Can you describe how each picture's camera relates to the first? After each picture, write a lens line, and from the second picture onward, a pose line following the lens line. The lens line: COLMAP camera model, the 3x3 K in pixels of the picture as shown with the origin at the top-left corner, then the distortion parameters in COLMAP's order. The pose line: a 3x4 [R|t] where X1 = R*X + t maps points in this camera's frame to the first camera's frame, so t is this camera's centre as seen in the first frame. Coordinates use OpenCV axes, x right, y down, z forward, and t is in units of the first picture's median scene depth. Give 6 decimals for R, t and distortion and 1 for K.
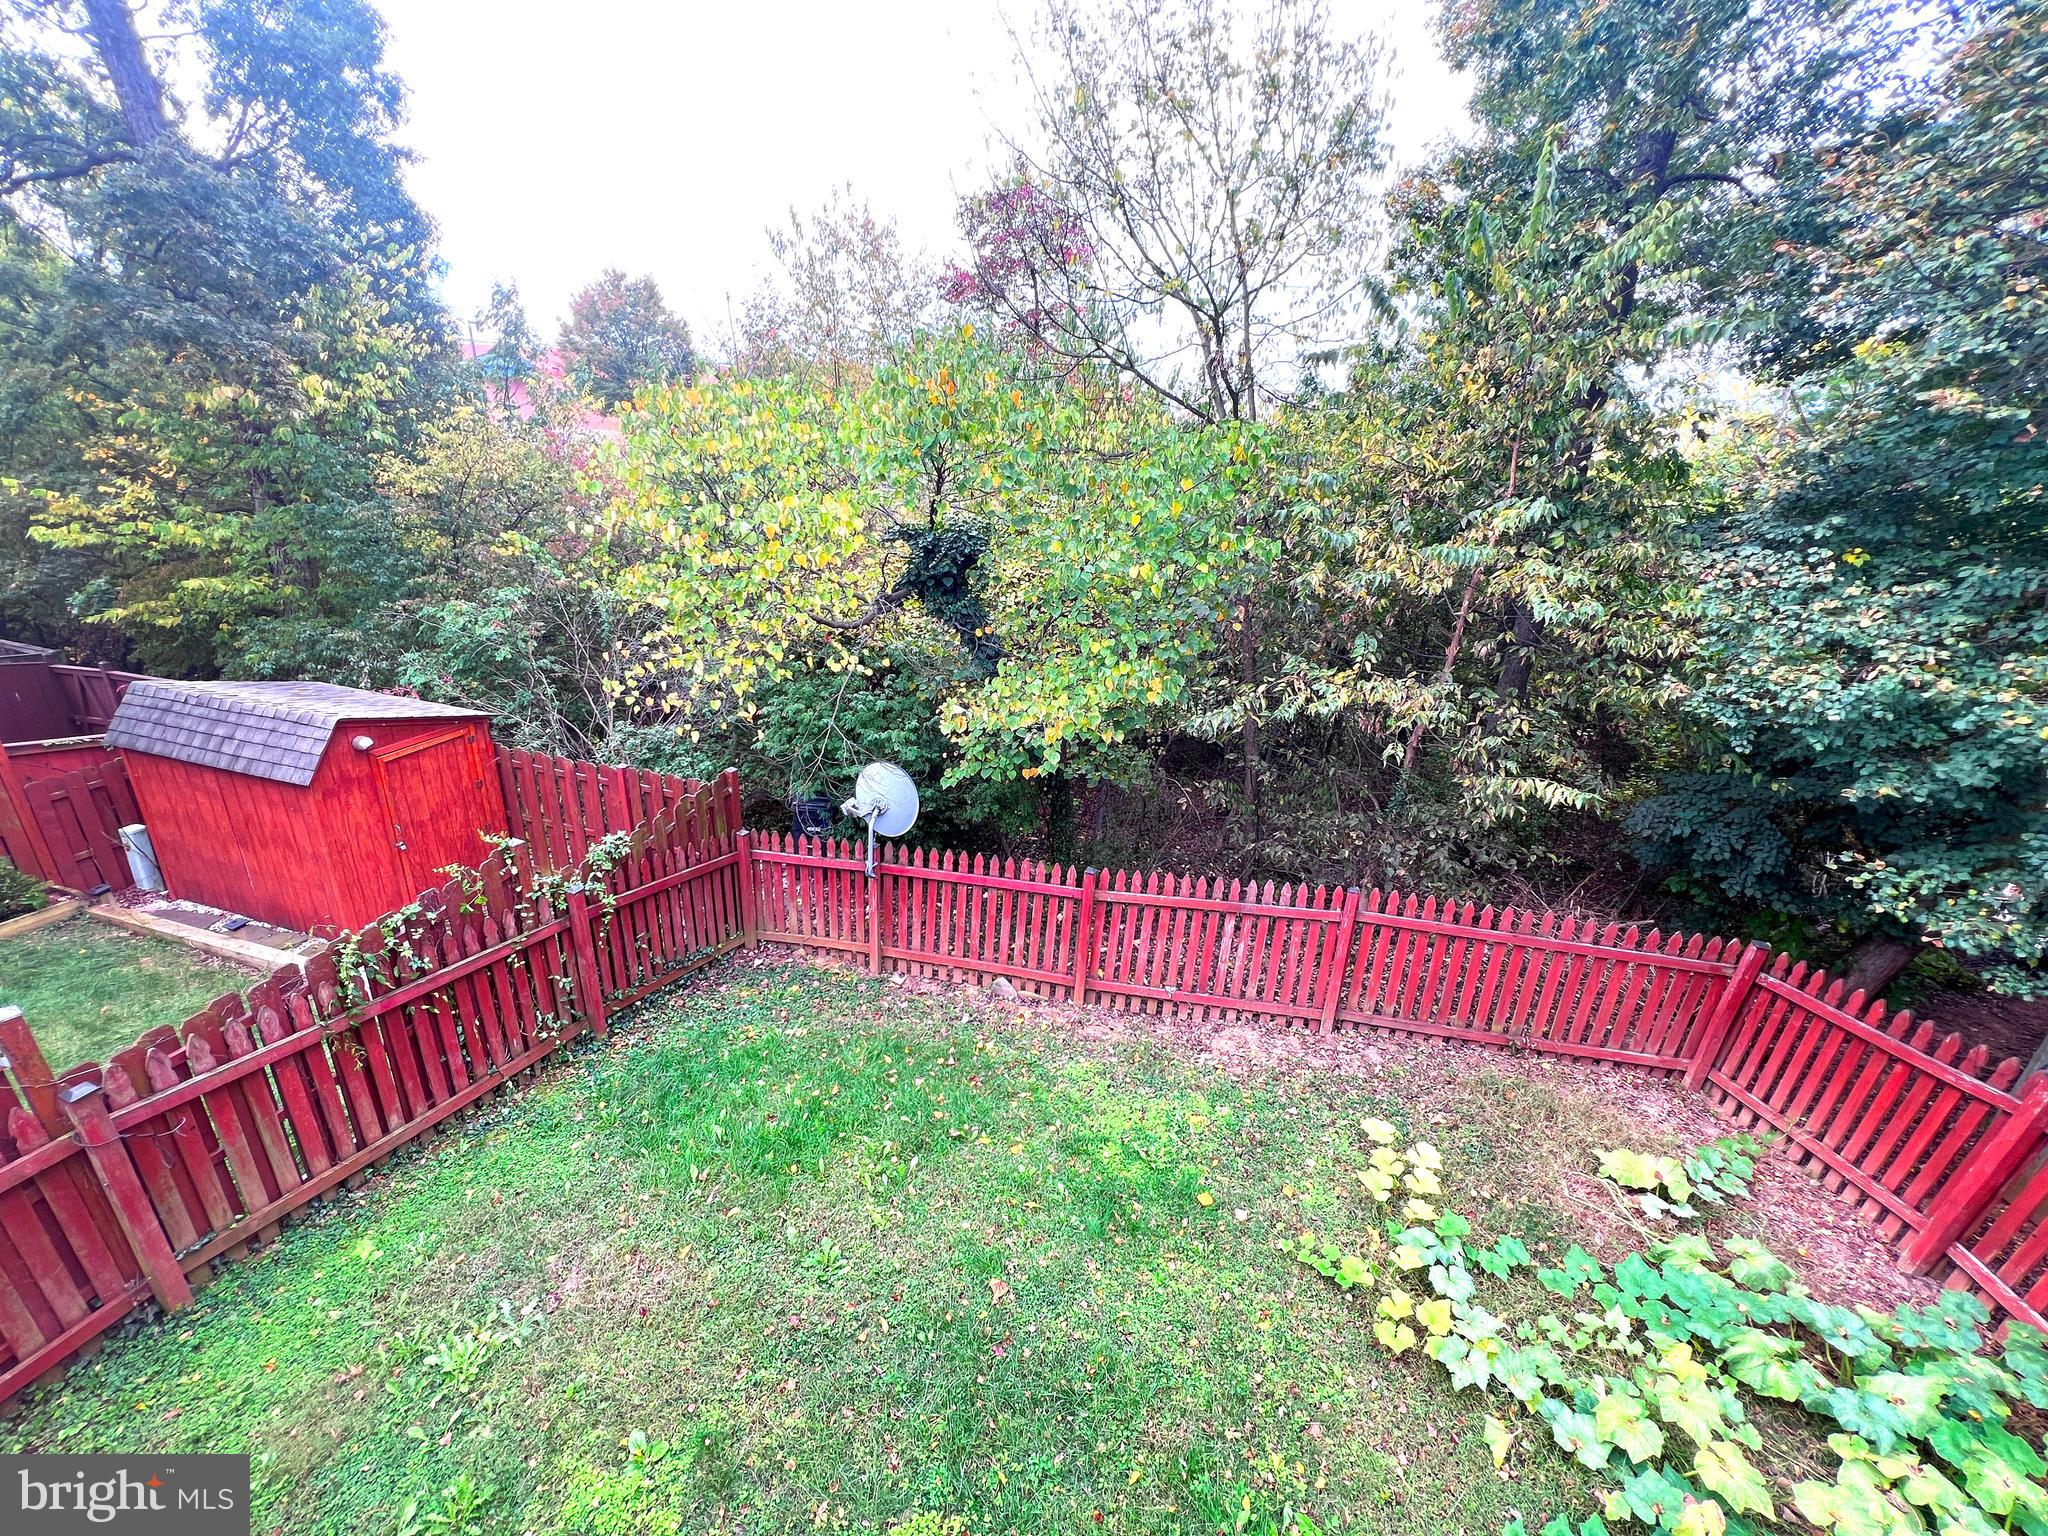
lens RADIAL K [[824.6, 0, 1018.5], [0, 824.6, 758.9], [0, 0, 1]] dist [-0.003754, 0.001156]
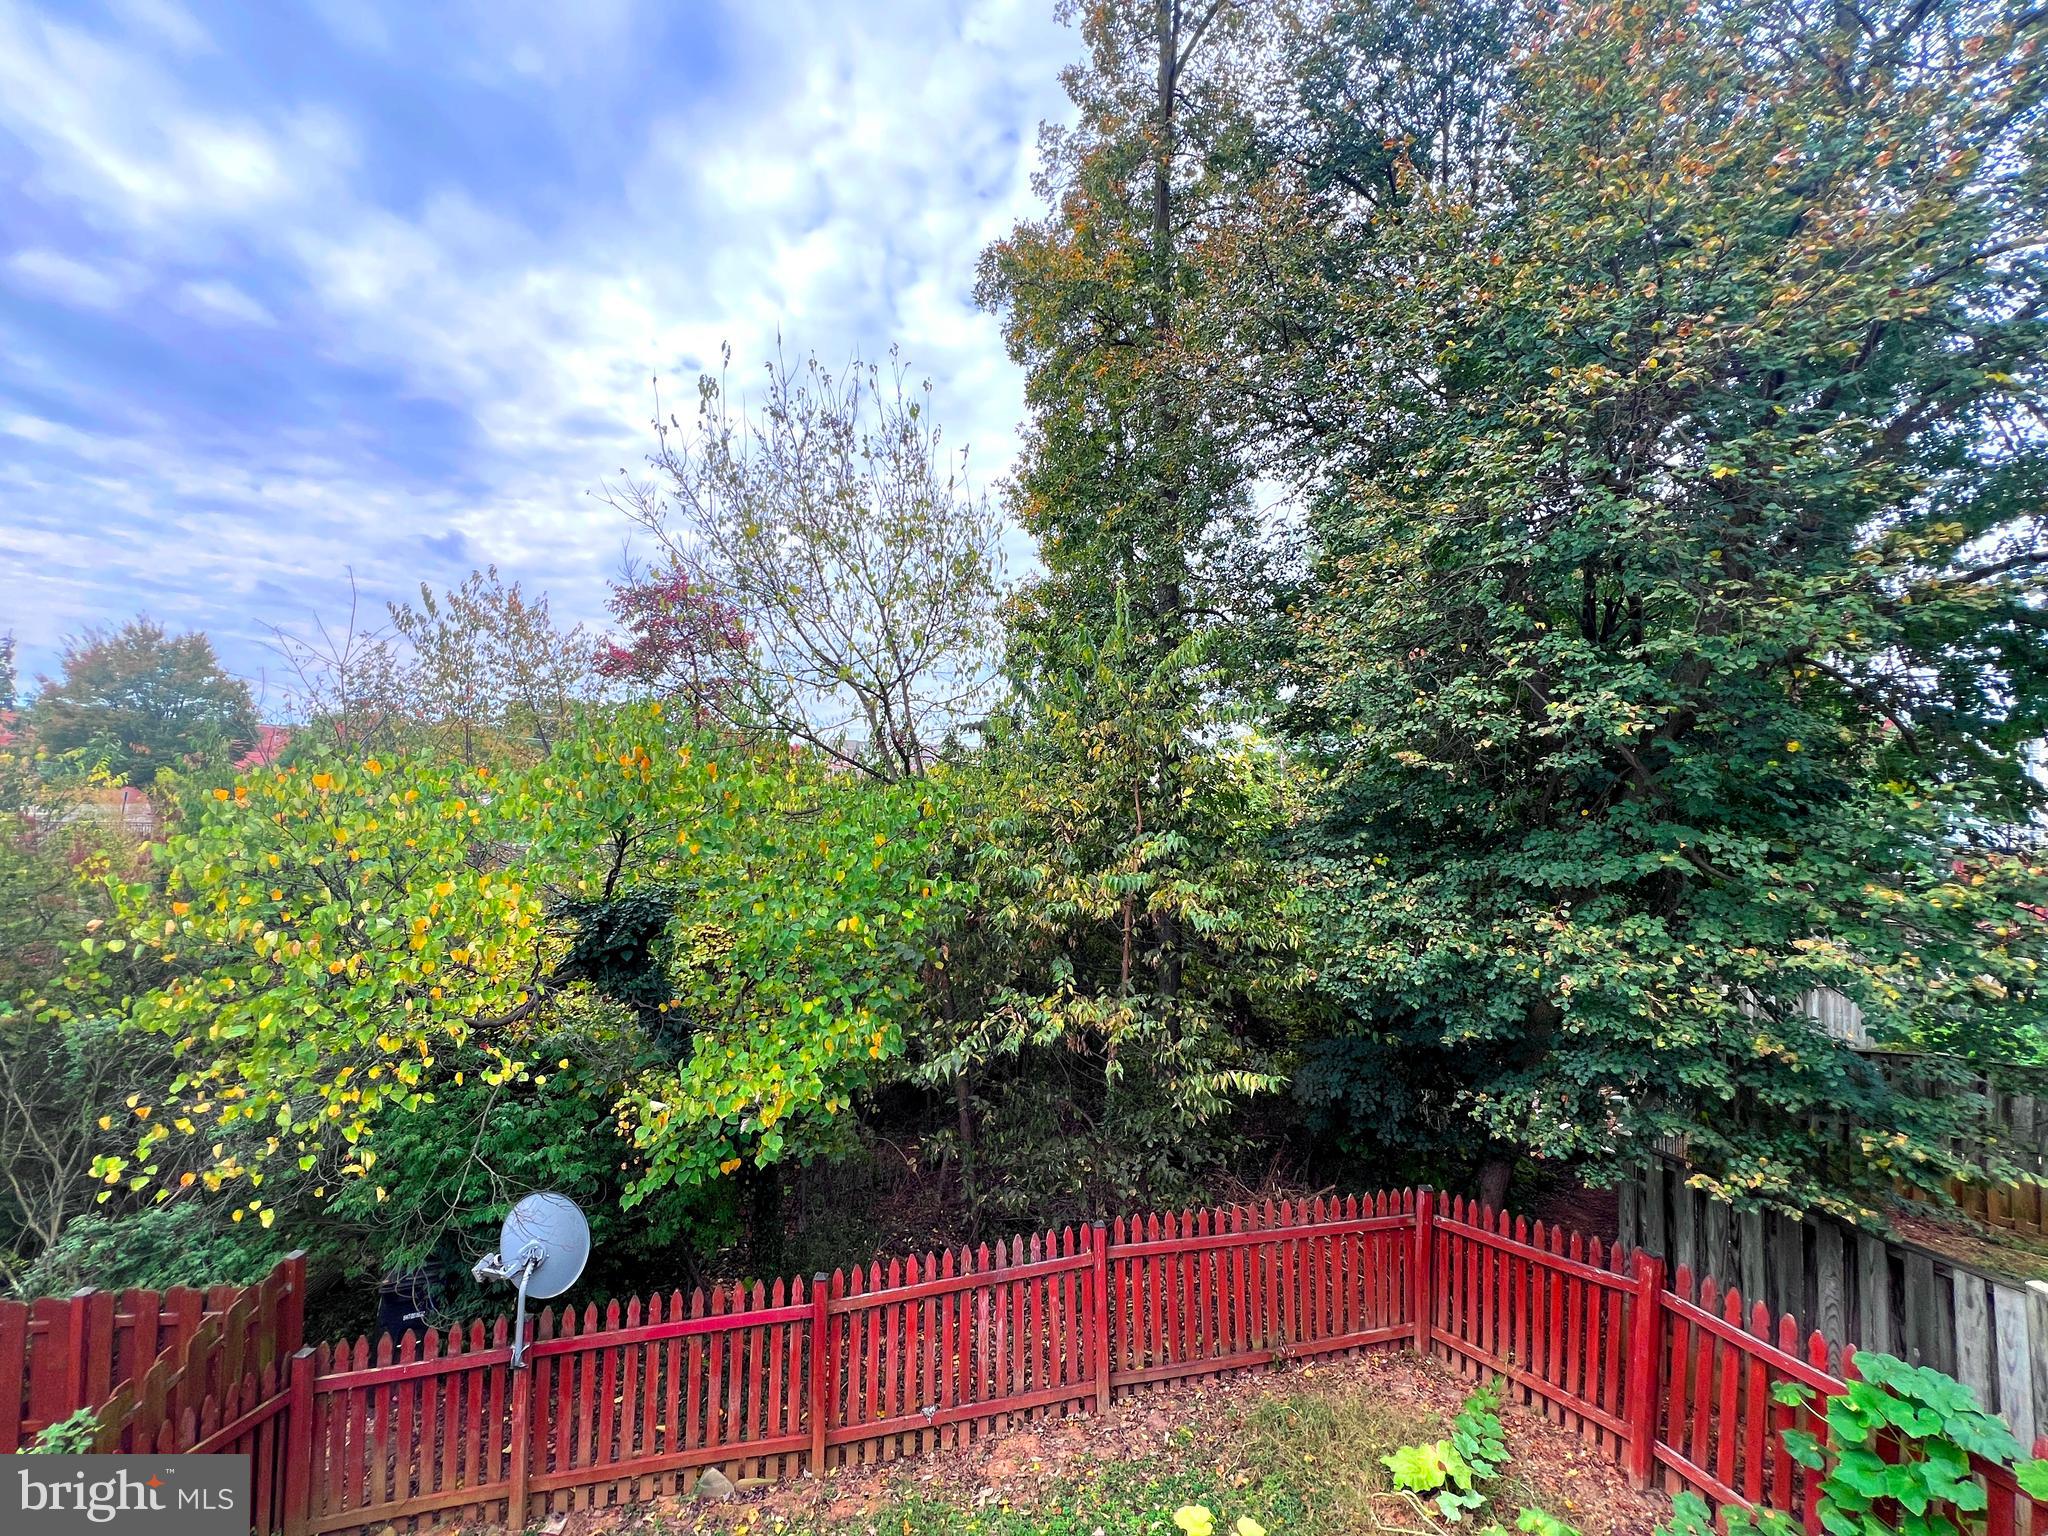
lens RADIAL K [[824.6, 0, 1018.5], [0, 824.6, 758.9], [0, 0, 1]] dist [-0.003754, 0.001156]
pose [[0.914685, -0.025254, 0.403379, -0.055677], [0.181104, 0.917852, -0.353199, -0.017669], [-0.361322, 0.396119, 0.844118, -0.001807]]
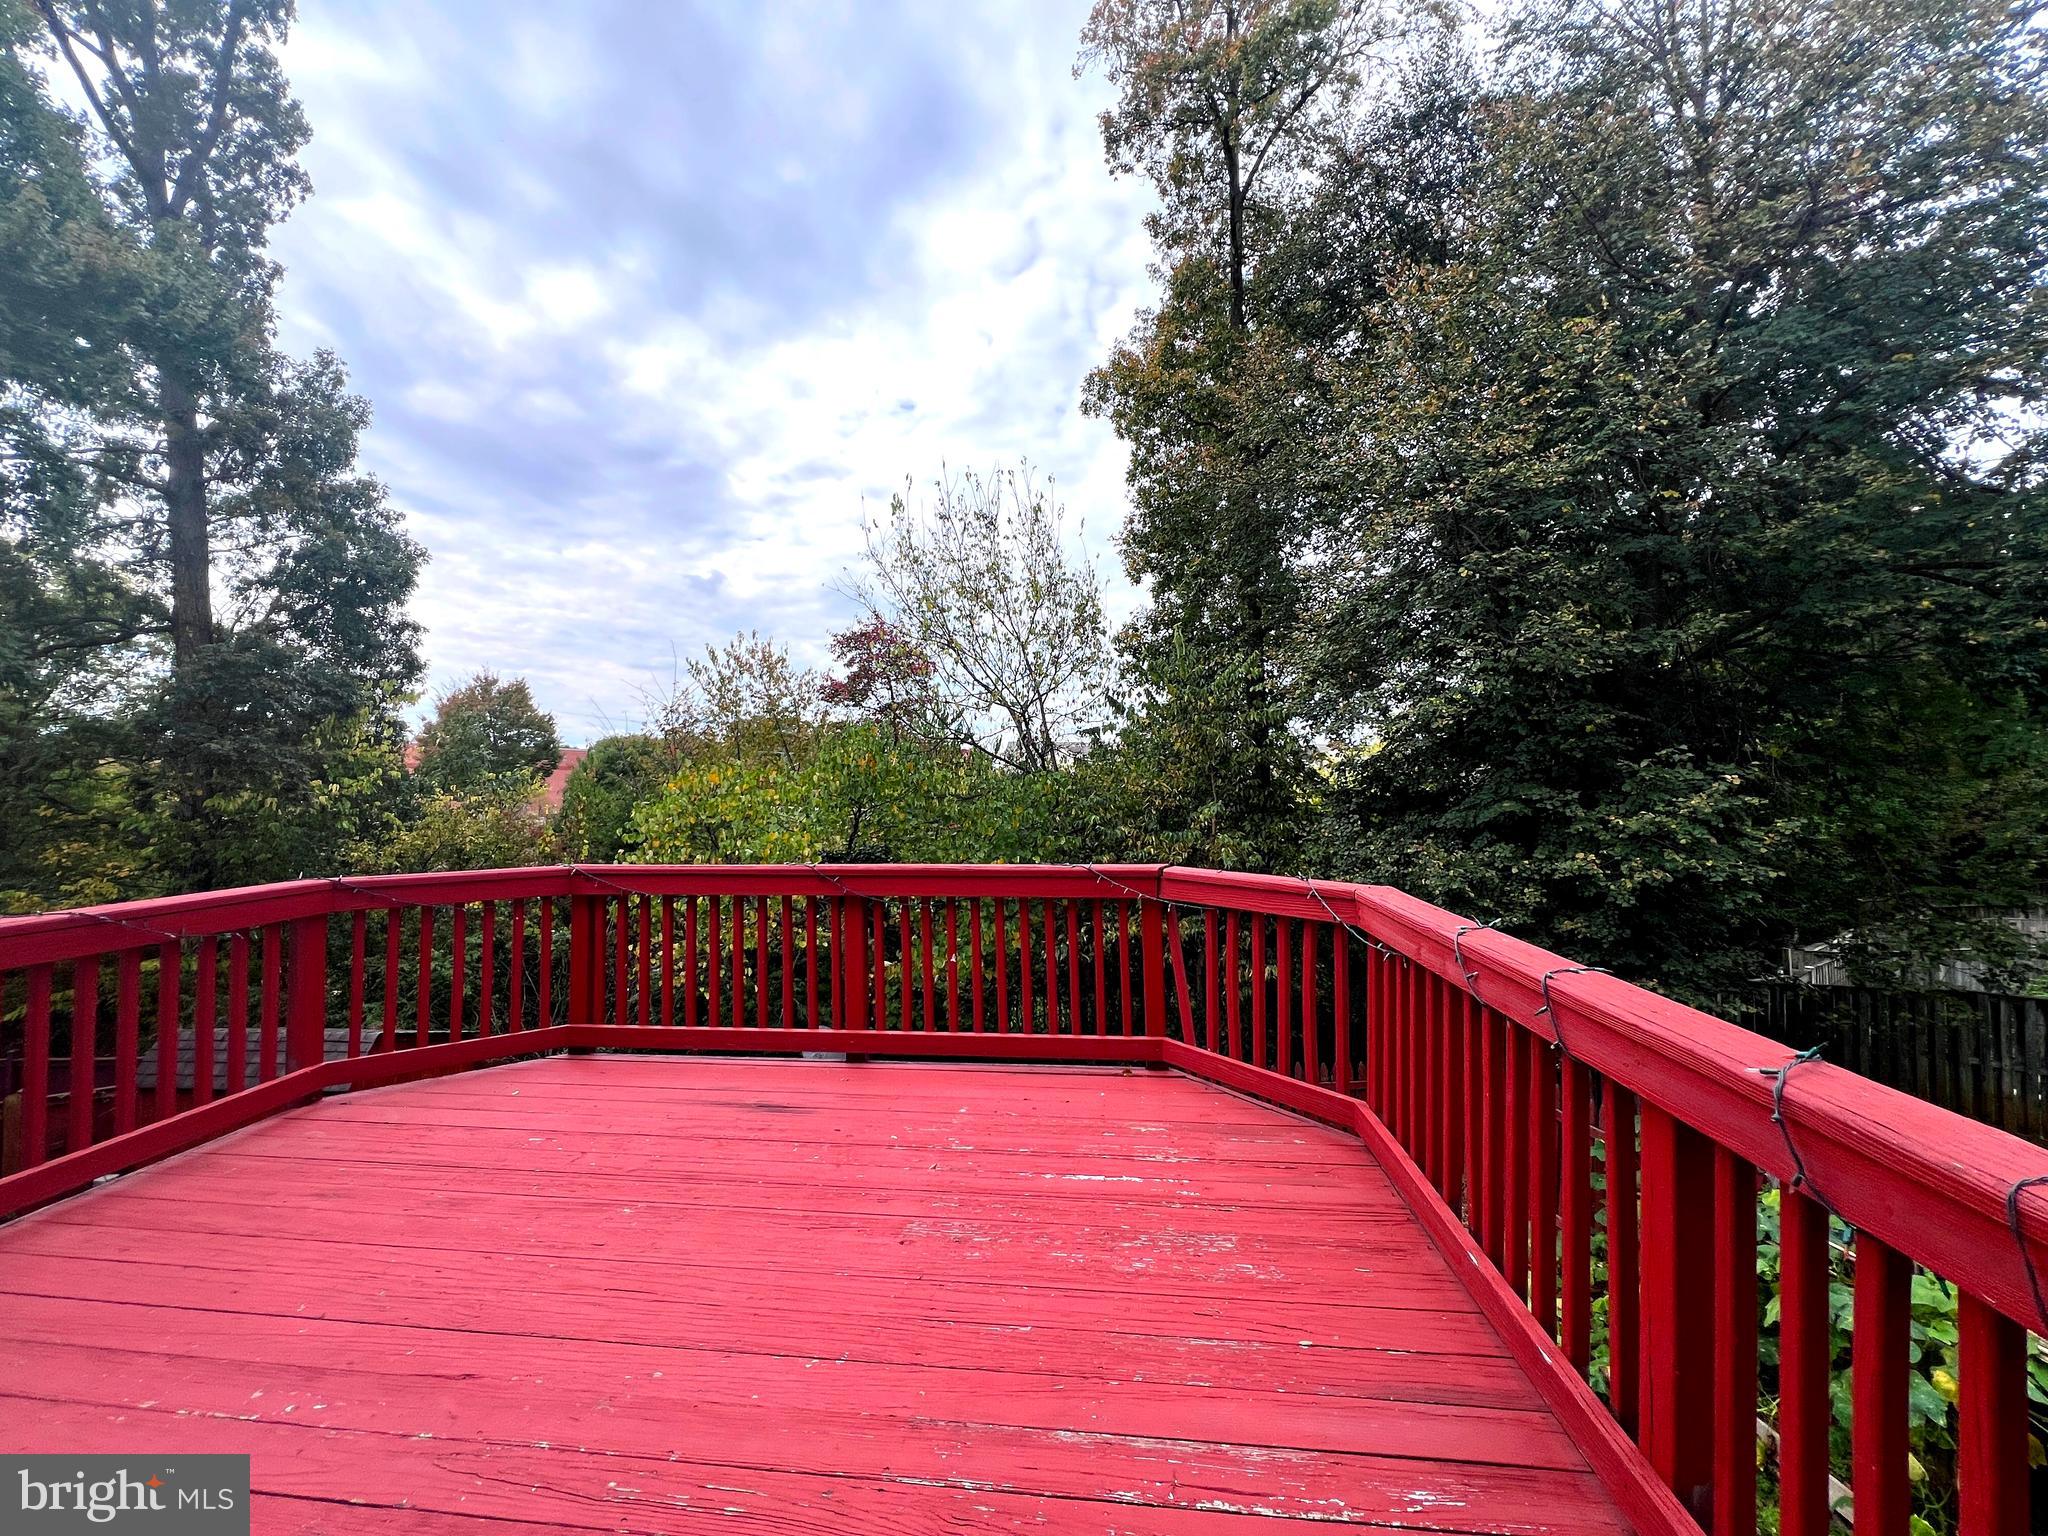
lens RADIAL K [[800.0, 0, 1024.0], [0, 800.0, 768.0], [0, 0, 1]] dist [0.016040, 0.000173]
pose [[0.976877, -0.059675, 0.205303, -0.091223], [0.134798, 0.917263, -0.374776, 0.158410], [-0.165952, 0.393785, 0.904098, -0.394343]]
